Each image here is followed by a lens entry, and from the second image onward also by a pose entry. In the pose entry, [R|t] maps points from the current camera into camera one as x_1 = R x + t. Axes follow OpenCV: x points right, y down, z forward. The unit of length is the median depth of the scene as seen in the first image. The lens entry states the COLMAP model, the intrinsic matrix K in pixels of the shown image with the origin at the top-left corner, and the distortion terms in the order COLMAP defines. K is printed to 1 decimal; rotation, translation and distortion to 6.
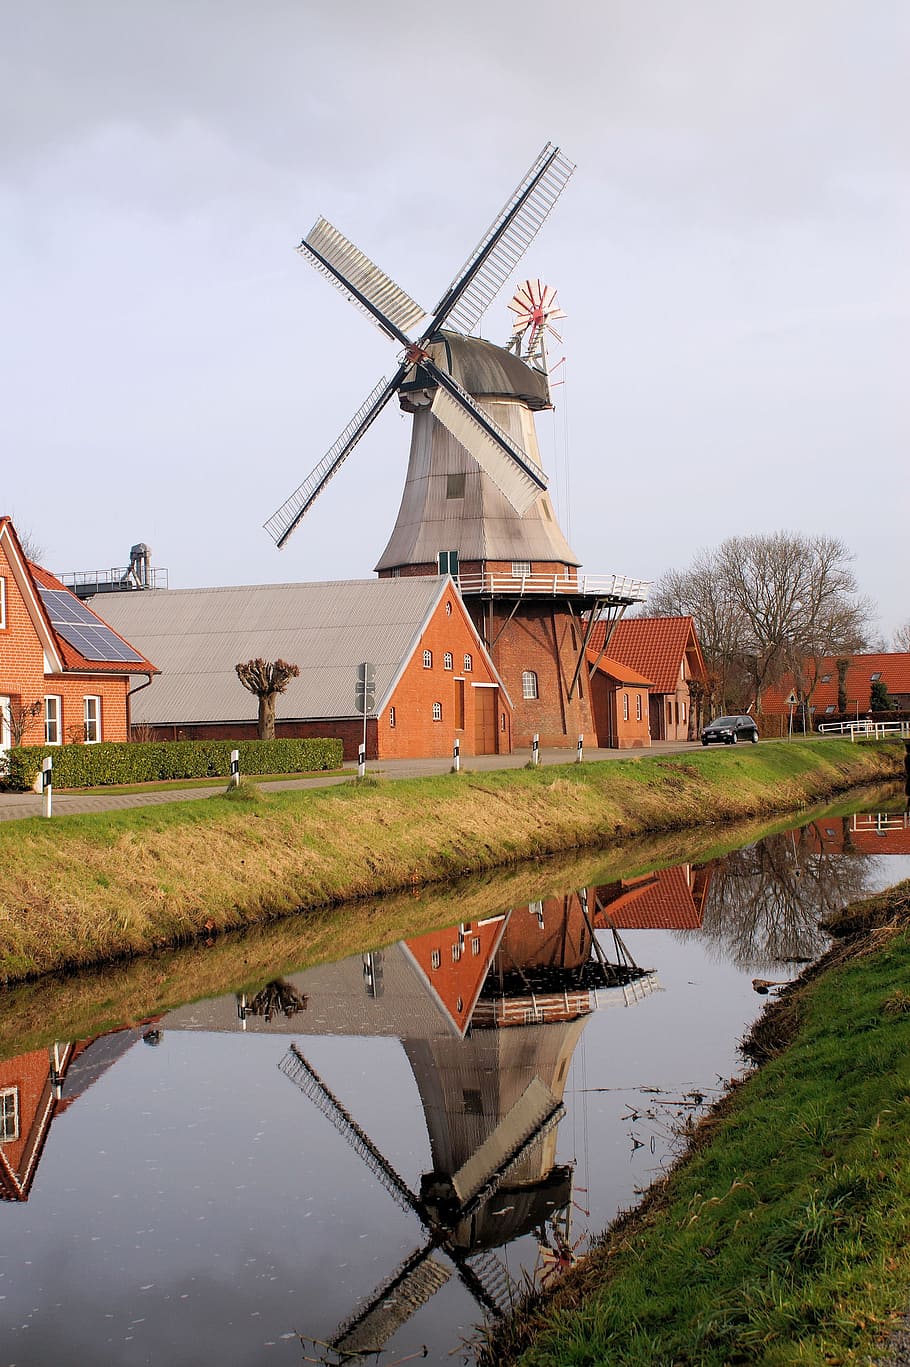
lens RADIAL K [[3950.6, 0, 455.0], [0, 3950.6, 683.5], [0, 0, 1]] dist [0.043192, 0.214948]
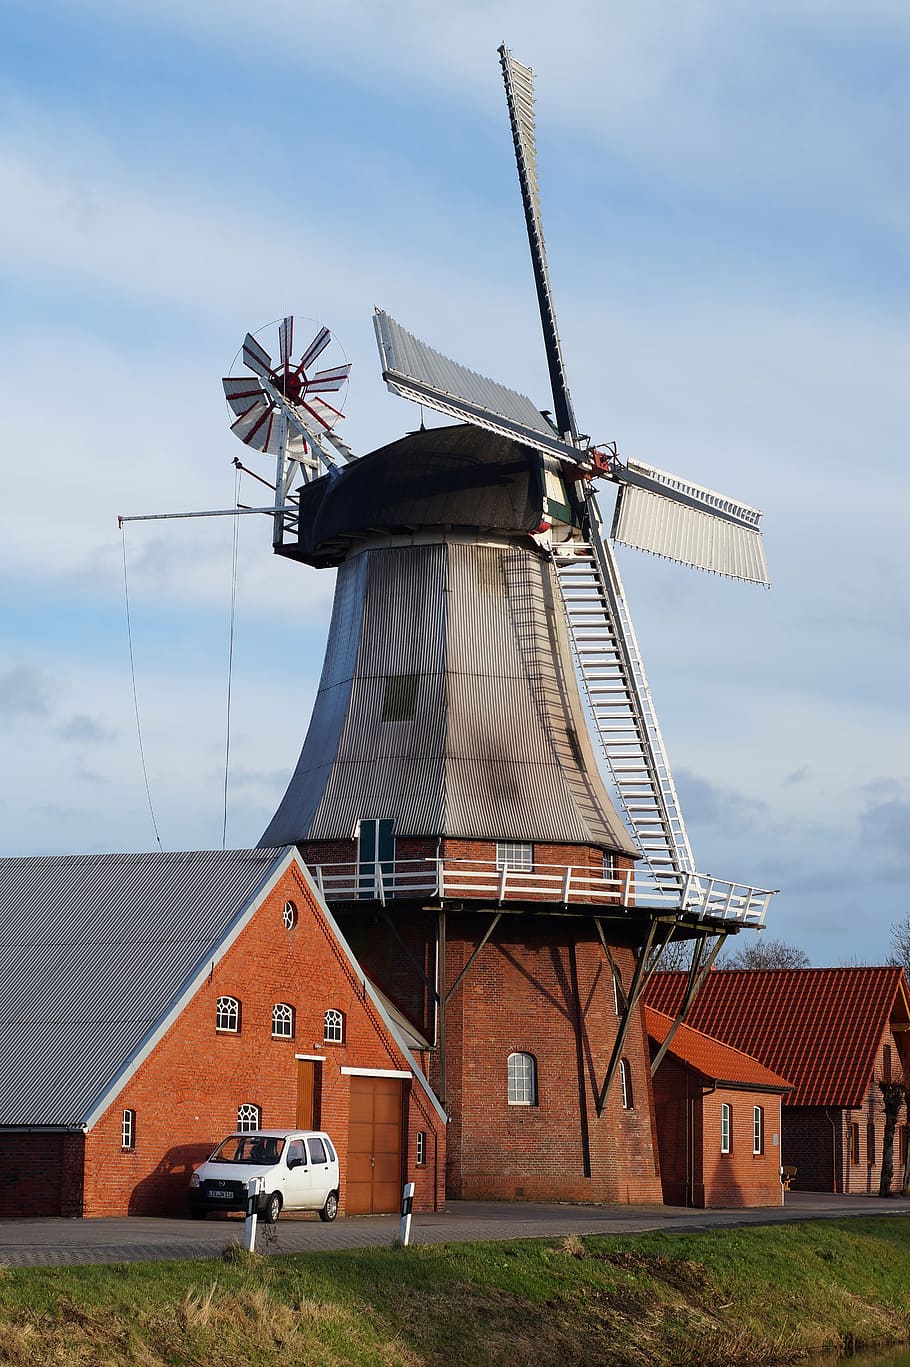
lens RADIAL K [[3950.6, 0, 455.0], [0, 3950.6, 683.5], [0, 0, 1]] dist [0.043192, 0.214948]
pose [[0.986906, 0.017486, -0.160344, 0.092674], [-0.034006, 0.994318, -0.100870, 0.001404], [0.157669, 0.105002, 0.981894, 0.480275]]
